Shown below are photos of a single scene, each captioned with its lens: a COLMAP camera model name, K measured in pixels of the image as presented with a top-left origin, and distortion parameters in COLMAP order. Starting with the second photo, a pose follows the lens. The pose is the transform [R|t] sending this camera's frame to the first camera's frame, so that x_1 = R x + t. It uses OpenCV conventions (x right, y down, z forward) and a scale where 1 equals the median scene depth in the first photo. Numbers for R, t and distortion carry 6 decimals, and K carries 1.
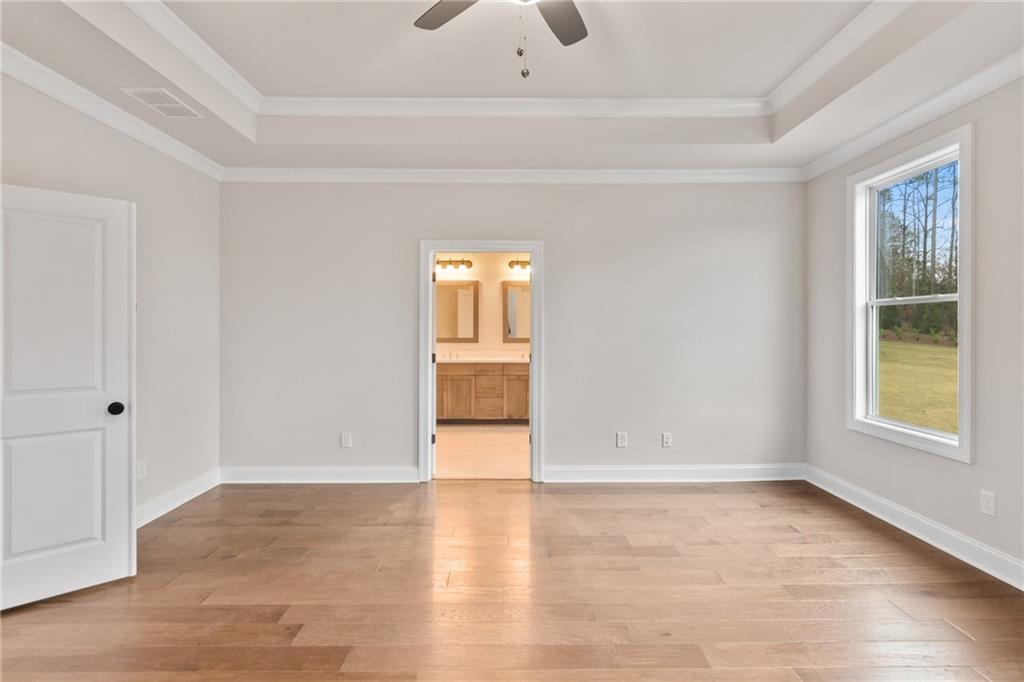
lens RADIAL K [[498.2, 0, 511.1], [0, 498.2, 330.8], [0, 0, 1]] dist [-0.001153, 0.000641]
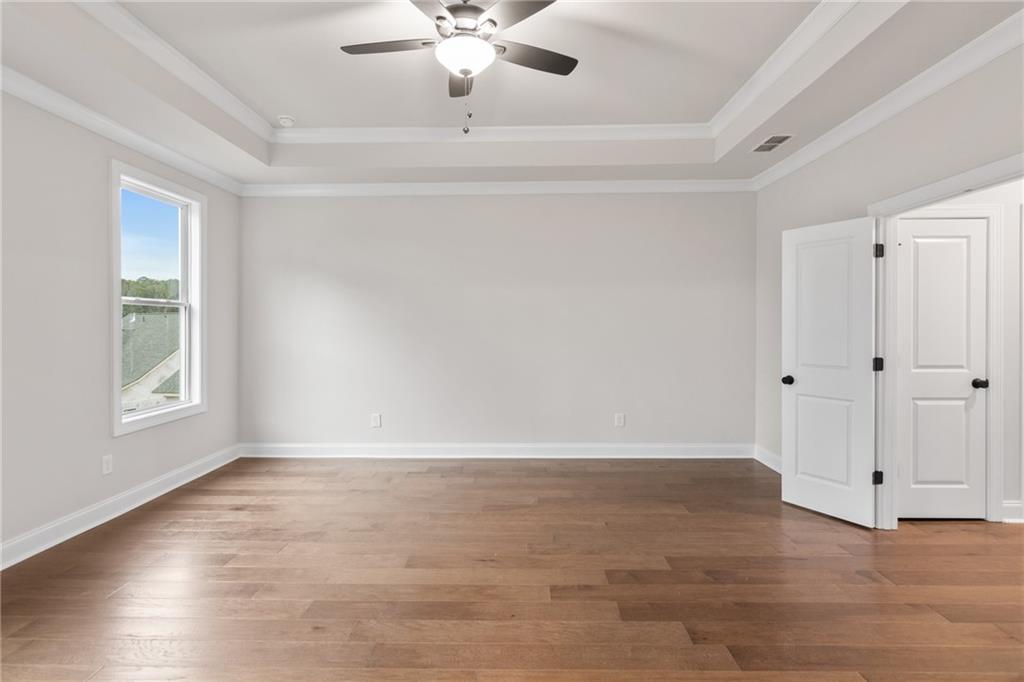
lens RADIAL K [[496.4, 0, 512.2], [0, 496.4, 326.6], [0, 0, 1]] dist [0.001385, 0.000438]
pose [[-0.999484, 0.004004, 0.031876, -0.061882], [0.004183, 0.999976, 0.005563, -0.001772], [-0.031853, 0.005694, -0.999476, 1.063315]]
